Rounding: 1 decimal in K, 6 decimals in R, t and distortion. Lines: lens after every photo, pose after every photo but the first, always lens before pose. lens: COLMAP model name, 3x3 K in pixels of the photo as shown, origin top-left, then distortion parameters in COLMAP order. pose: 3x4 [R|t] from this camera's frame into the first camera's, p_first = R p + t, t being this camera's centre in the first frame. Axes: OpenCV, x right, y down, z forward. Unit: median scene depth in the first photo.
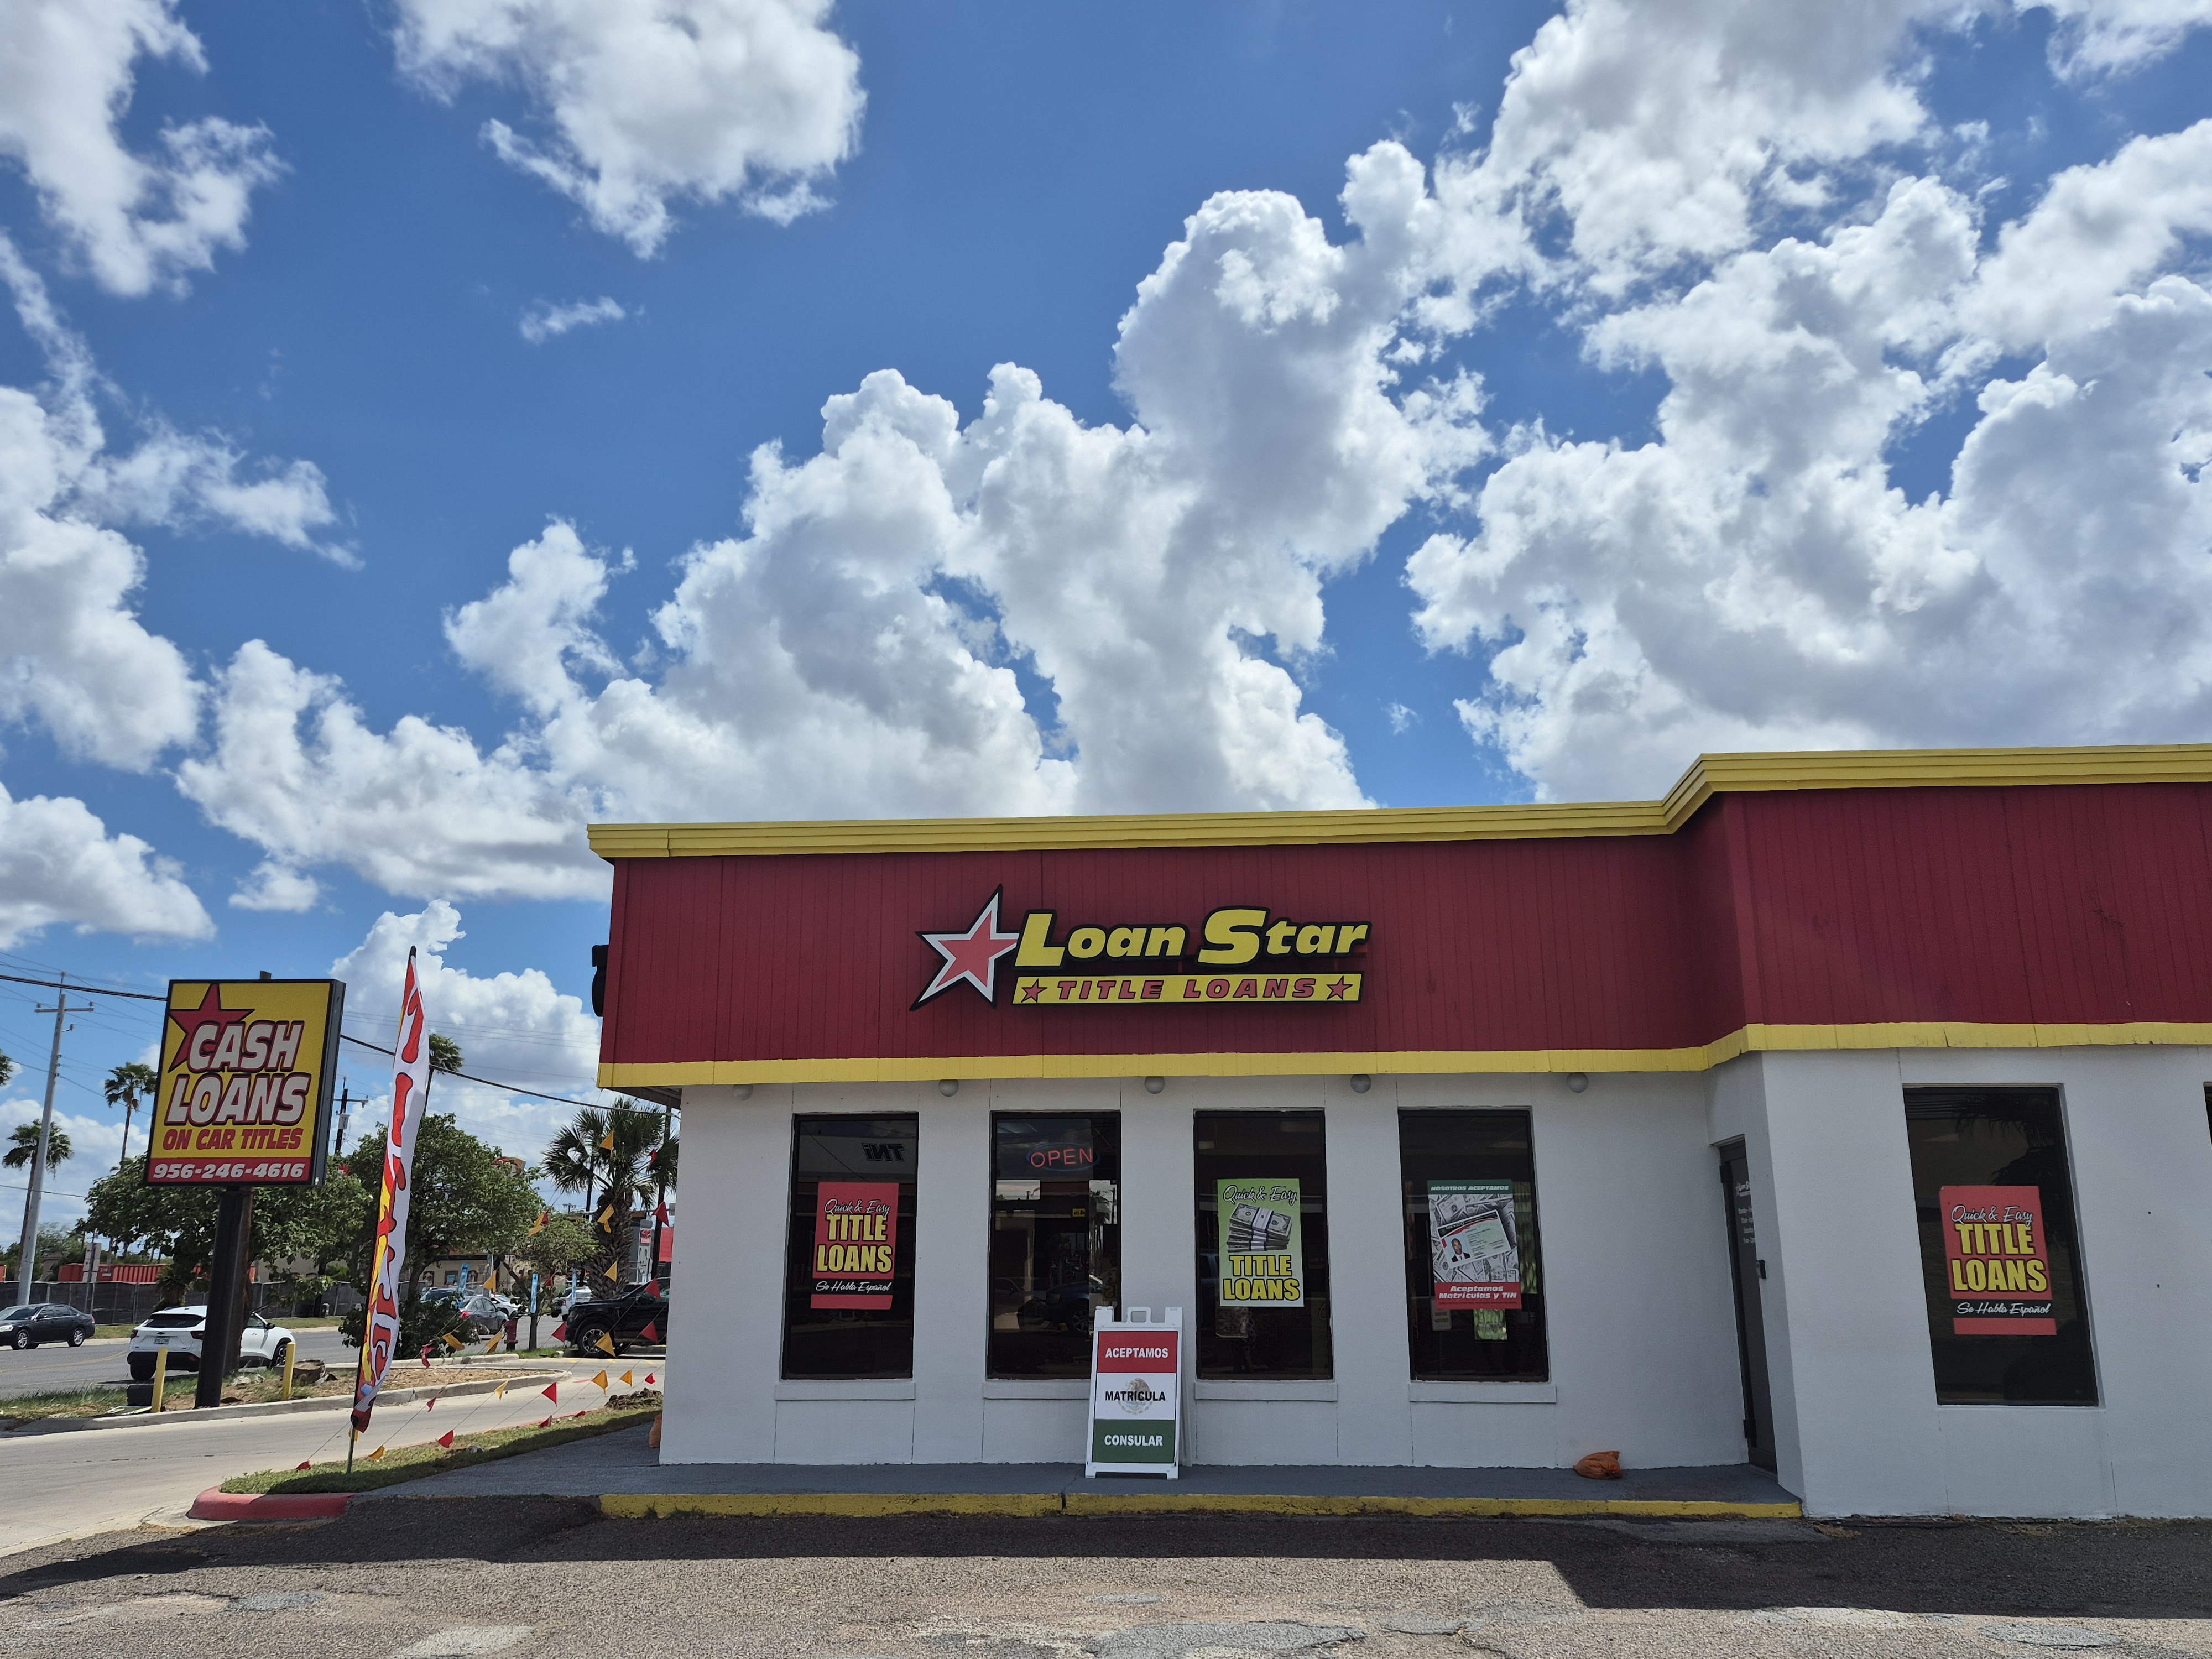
lens RADIAL K [[1699.9, 0, 1106.0], [0, 1699.9, 829.5], [0, 0, 1]] dist [0.039371, -0.009043]
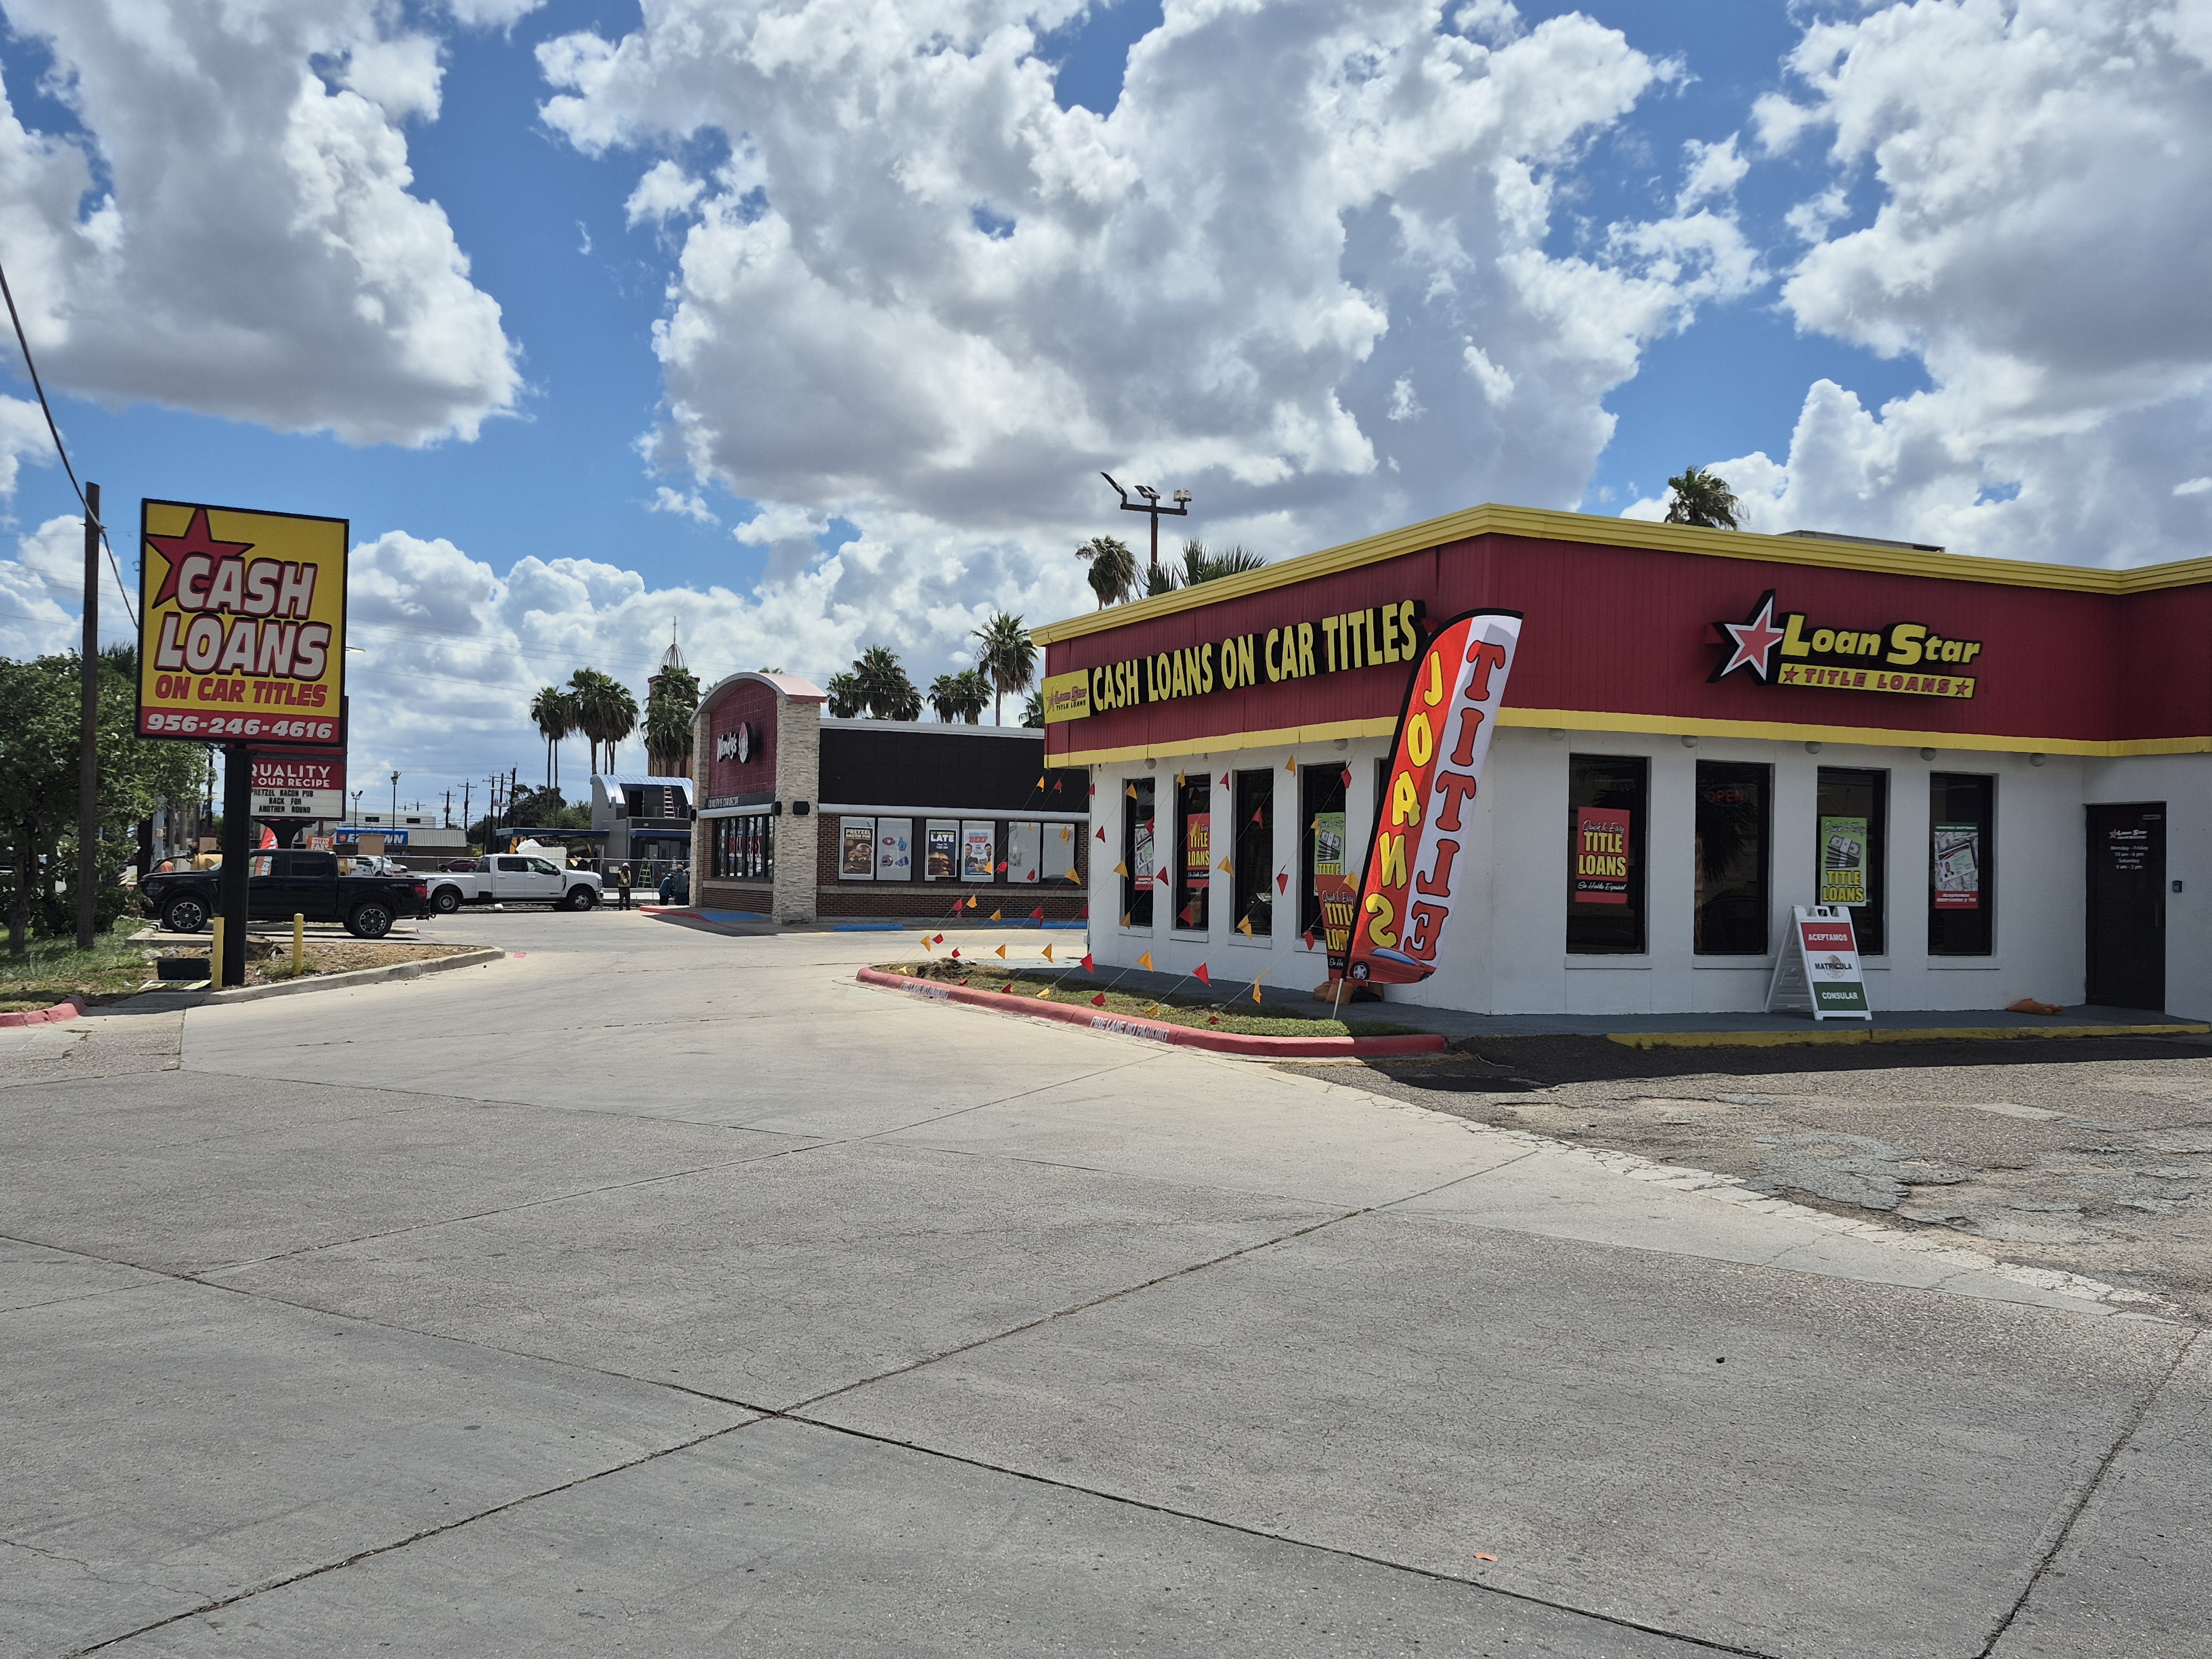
lens RADIAL K [[1745.2, 0, 1106.0], [0, 1745.2, 829.5], [0, 0, 1]] dist [0.054939, -0.004321]
pose [[0.895211, 0.030122, 0.444623, -1.069754], [-0.135999, 0.968585, 0.208202, -0.000257], [-0.424384, -0.246853, 0.871184, 0.009610]]
